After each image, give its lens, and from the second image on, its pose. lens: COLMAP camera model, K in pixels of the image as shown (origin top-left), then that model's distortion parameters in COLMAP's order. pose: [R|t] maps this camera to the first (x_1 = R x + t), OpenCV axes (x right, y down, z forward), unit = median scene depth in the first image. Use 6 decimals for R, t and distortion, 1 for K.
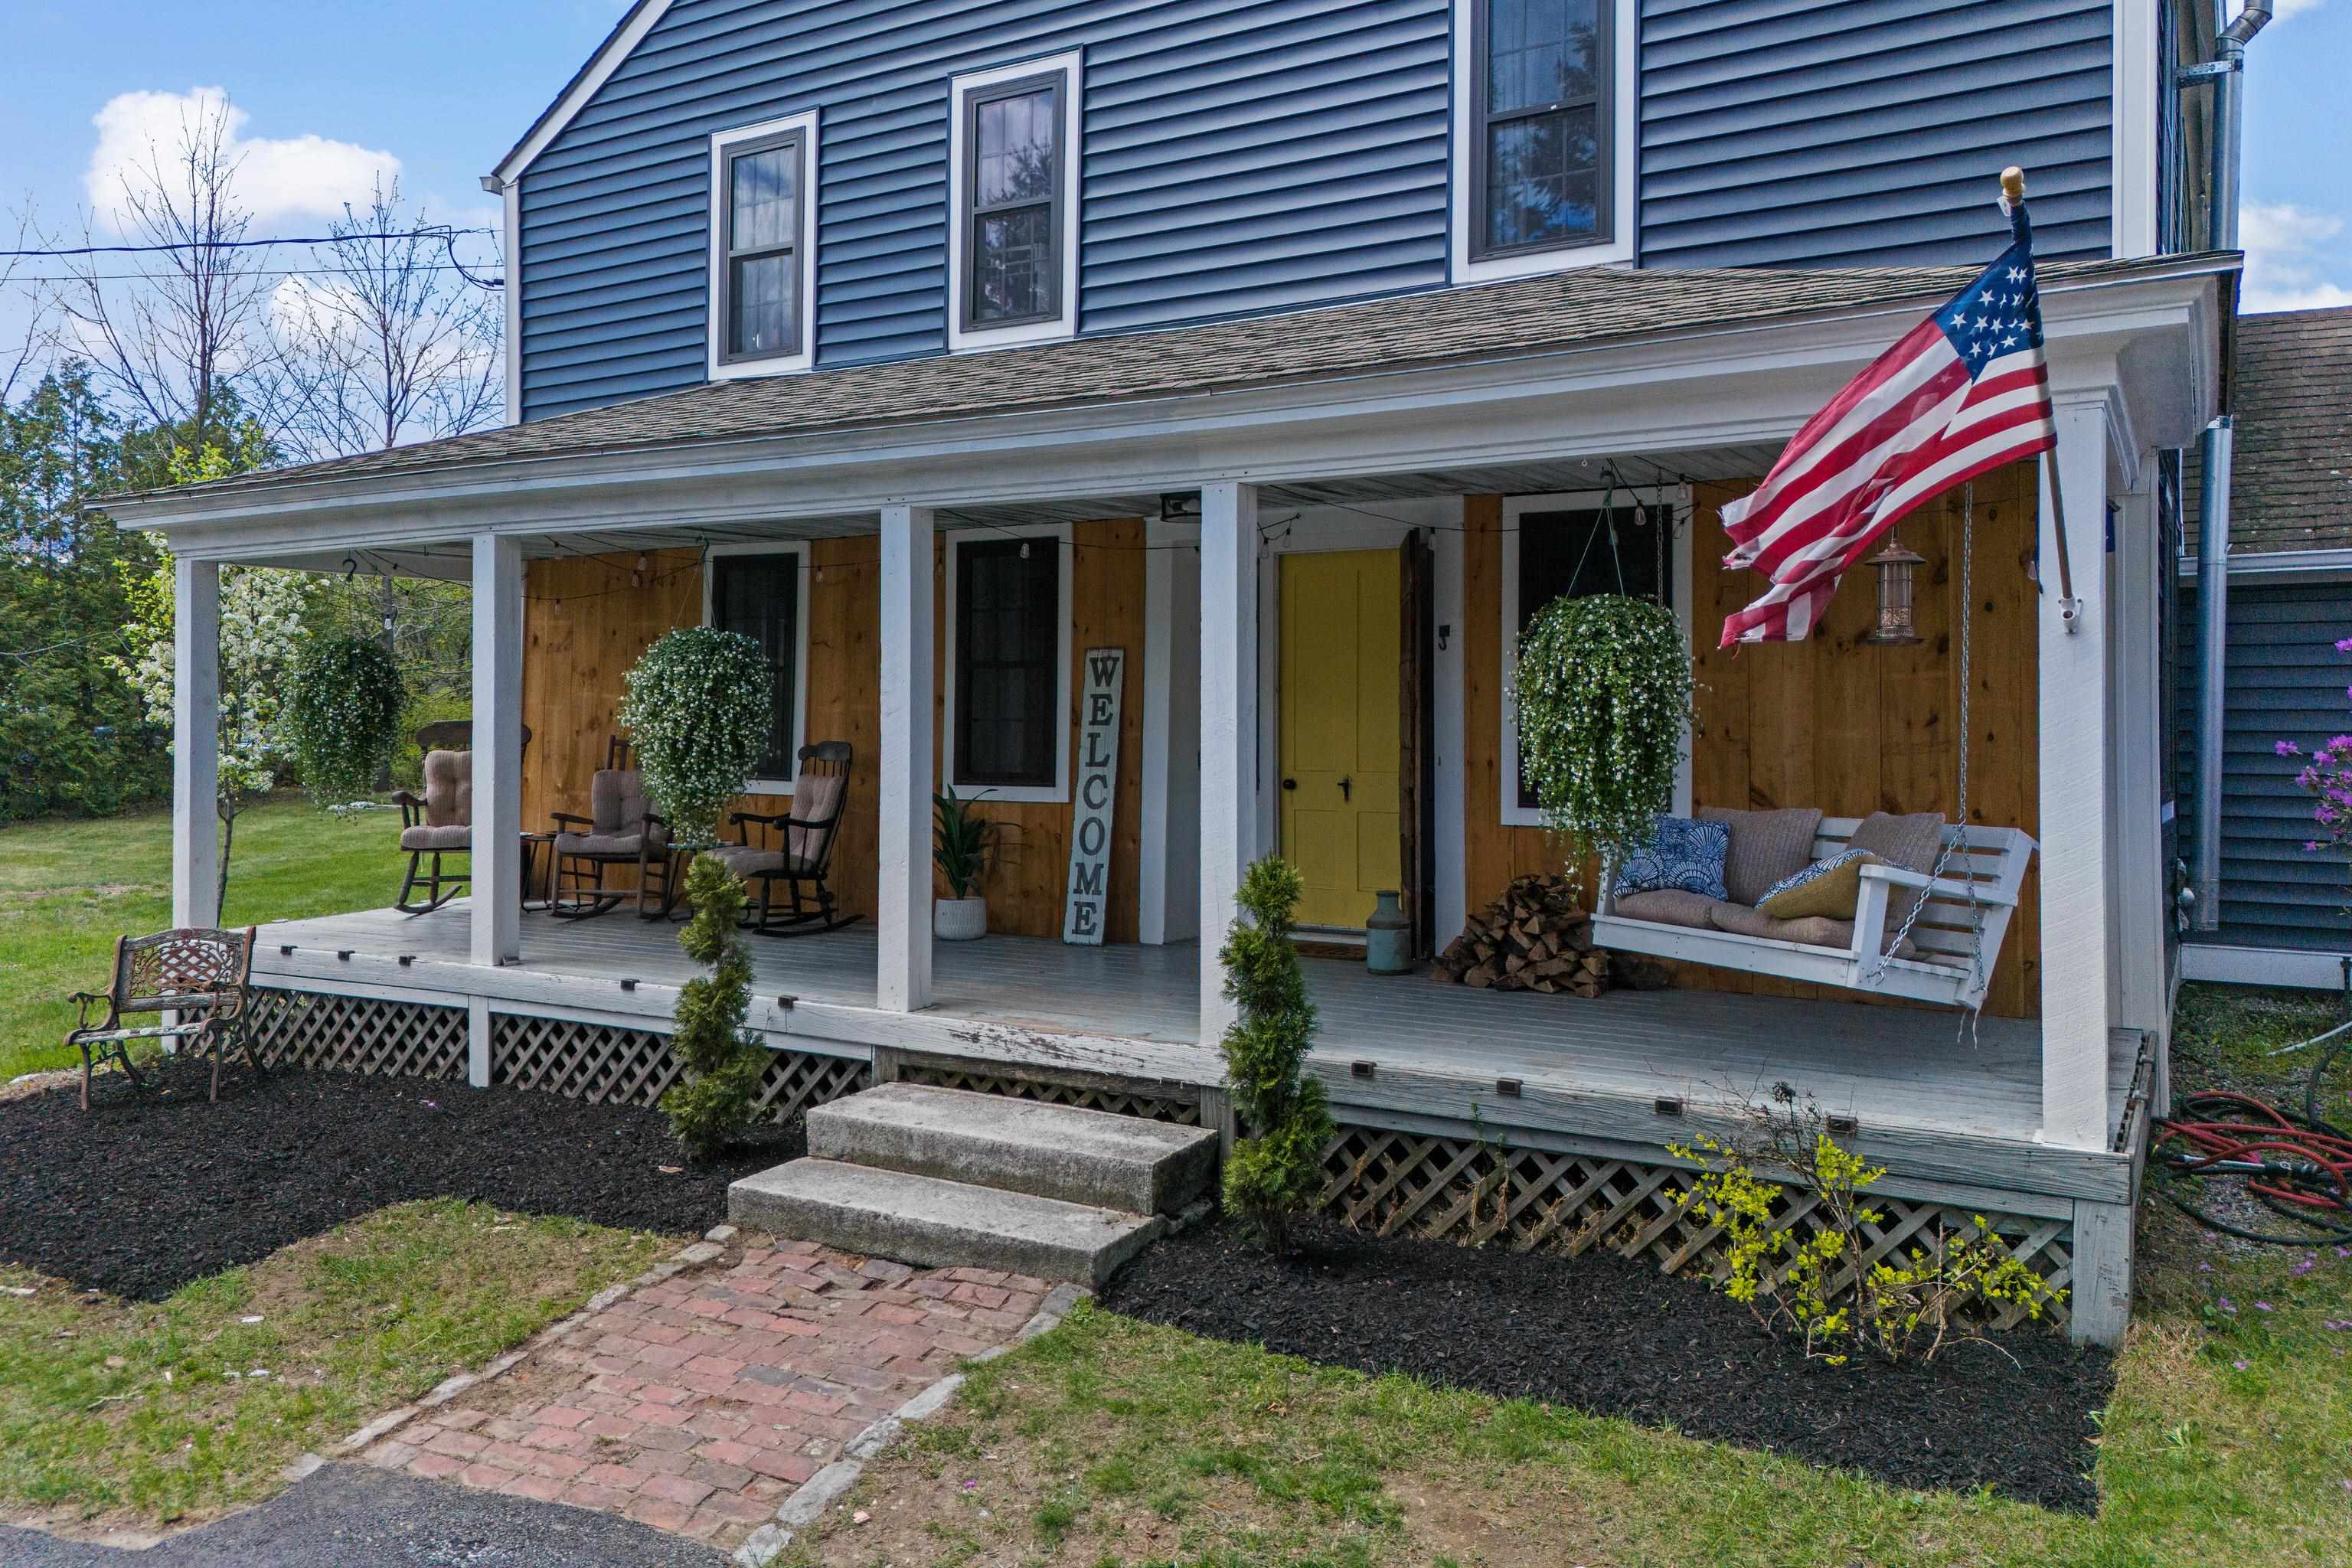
lens RADIAL K [[1652.0, 0, 1175.6], [0, 1652.0, 741.4], [0, 0, 1]] dist [0.053405, -0.000103]
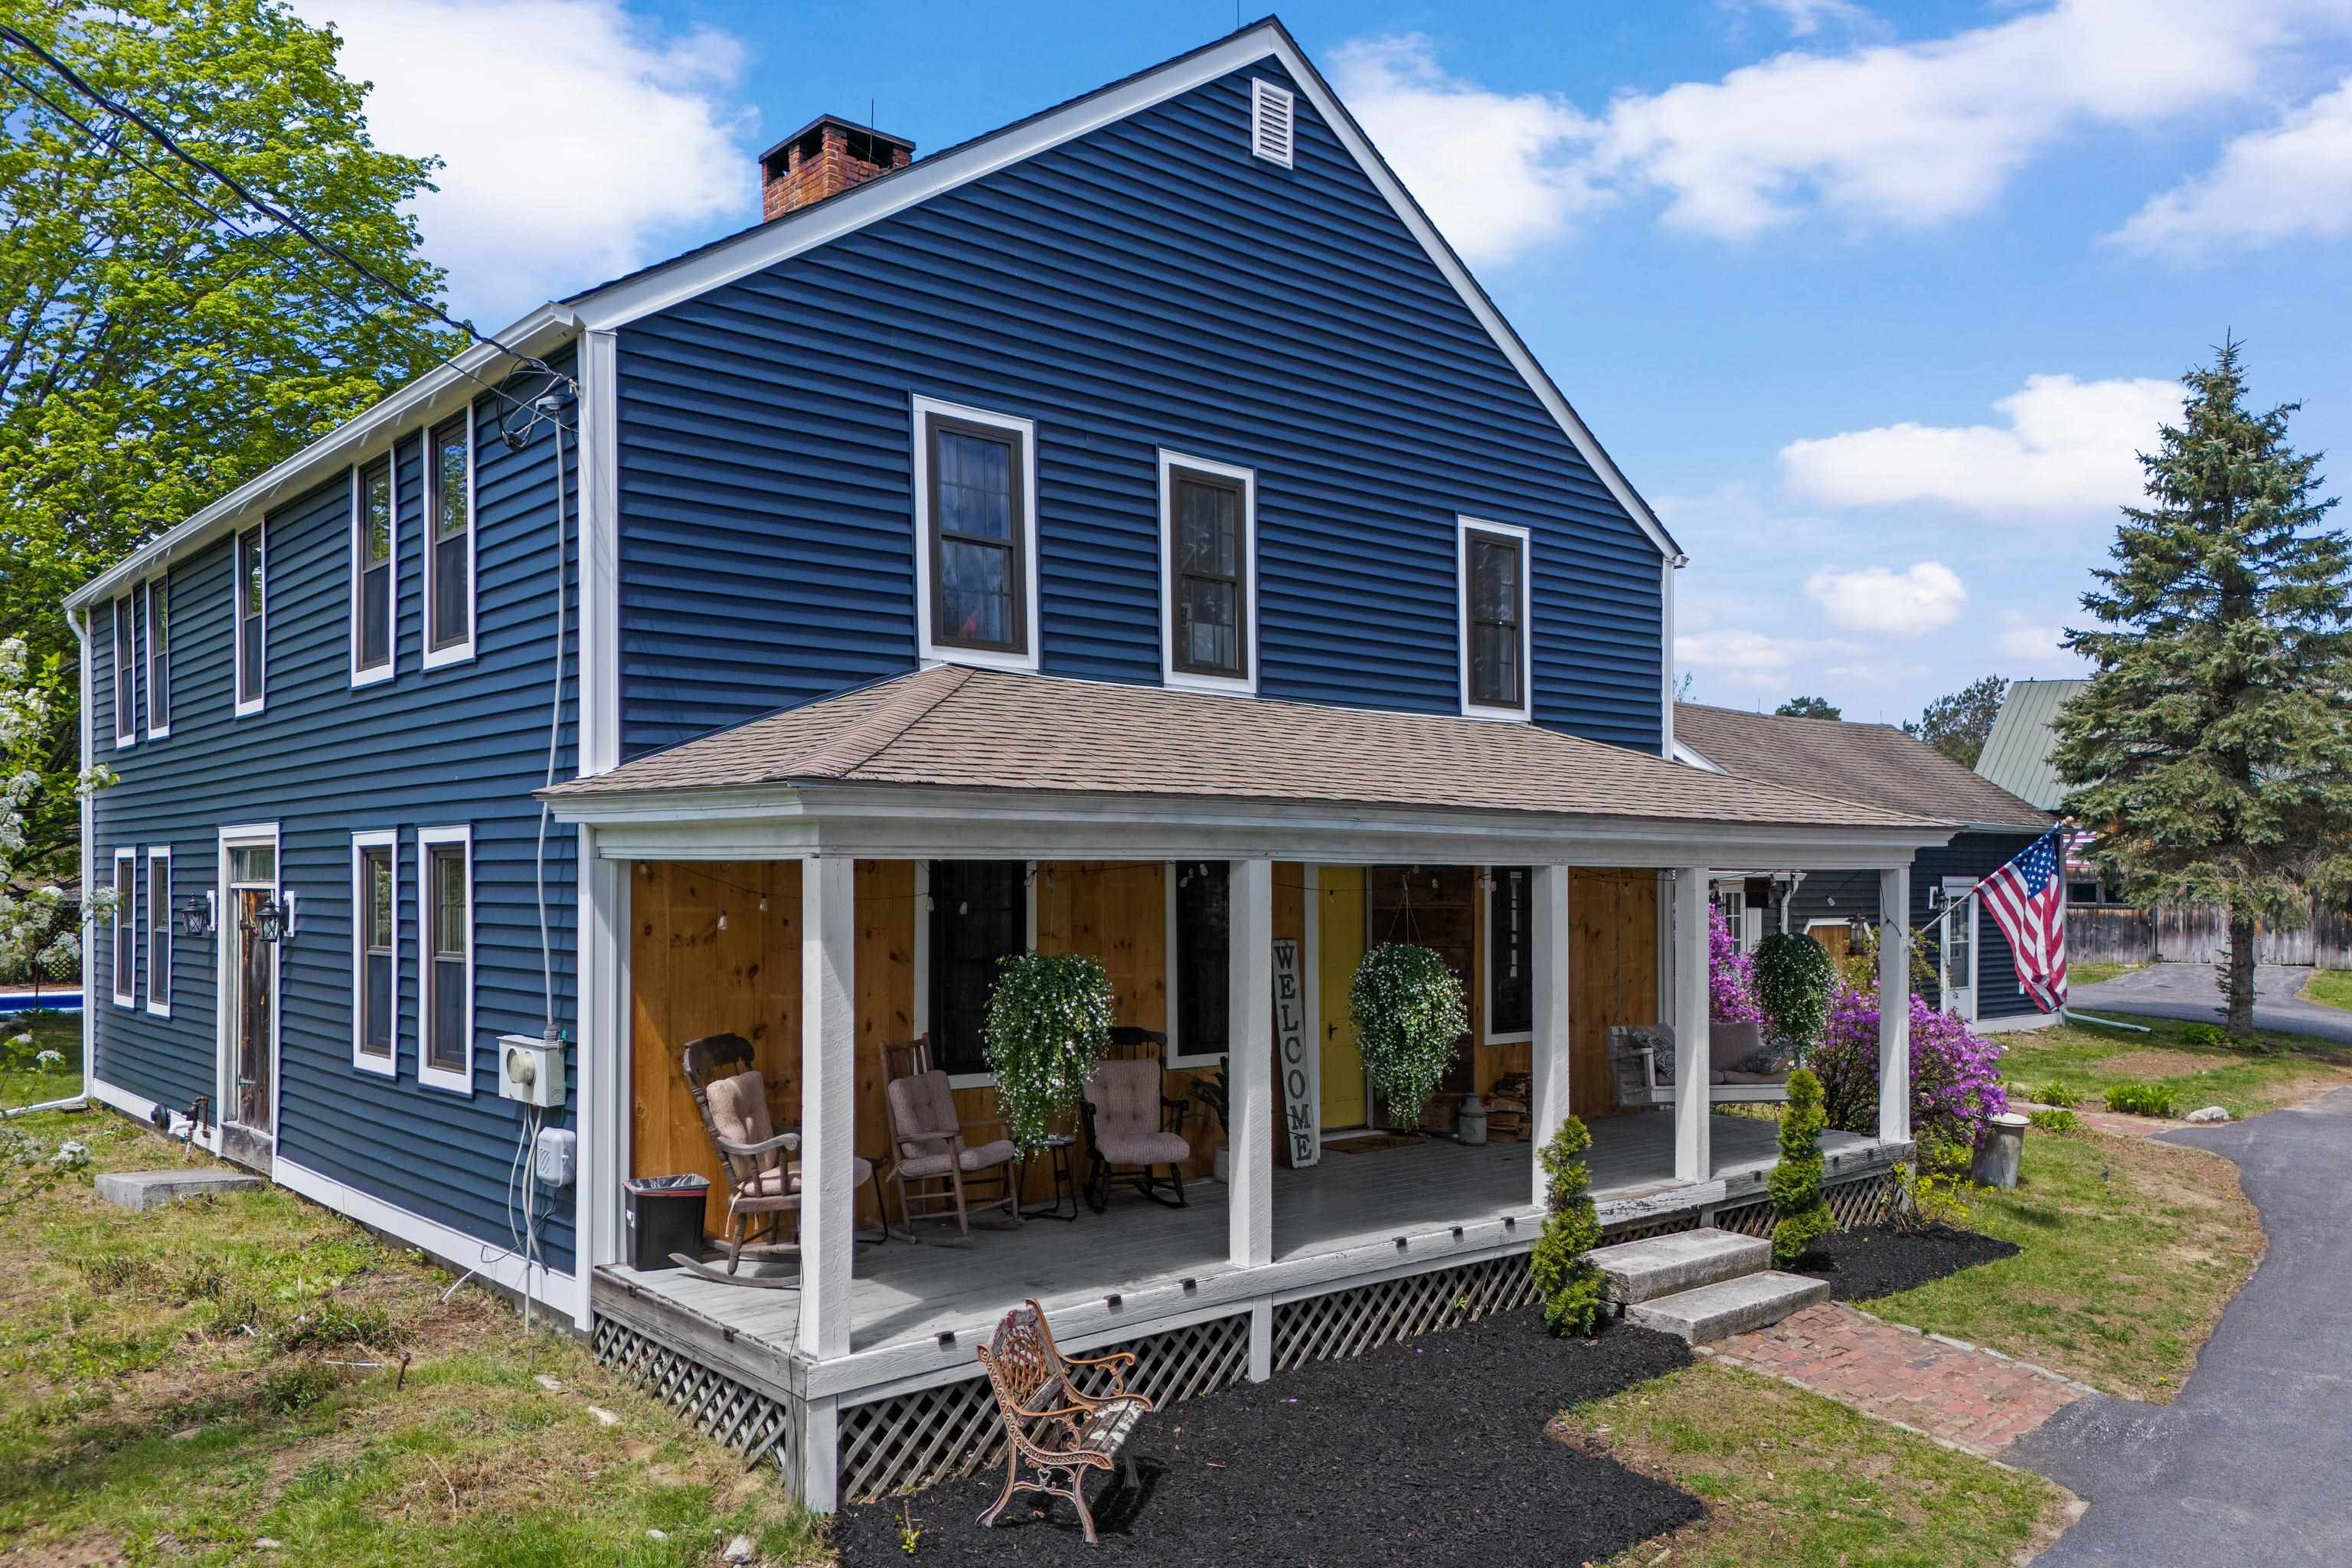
lens RADIAL K [[1727.7, 0, 1175.2], [0, 1727.7, 885.4], [0, 0, 1]] dist [0.069800, 0.000192]
pose [[0.328305, -0.007616, 0.944541, -1.373229], [0.006488, 0.999962, 0.005808, -0.108572], [-0.944550, 0.004221, 0.328342, 0.639631]]
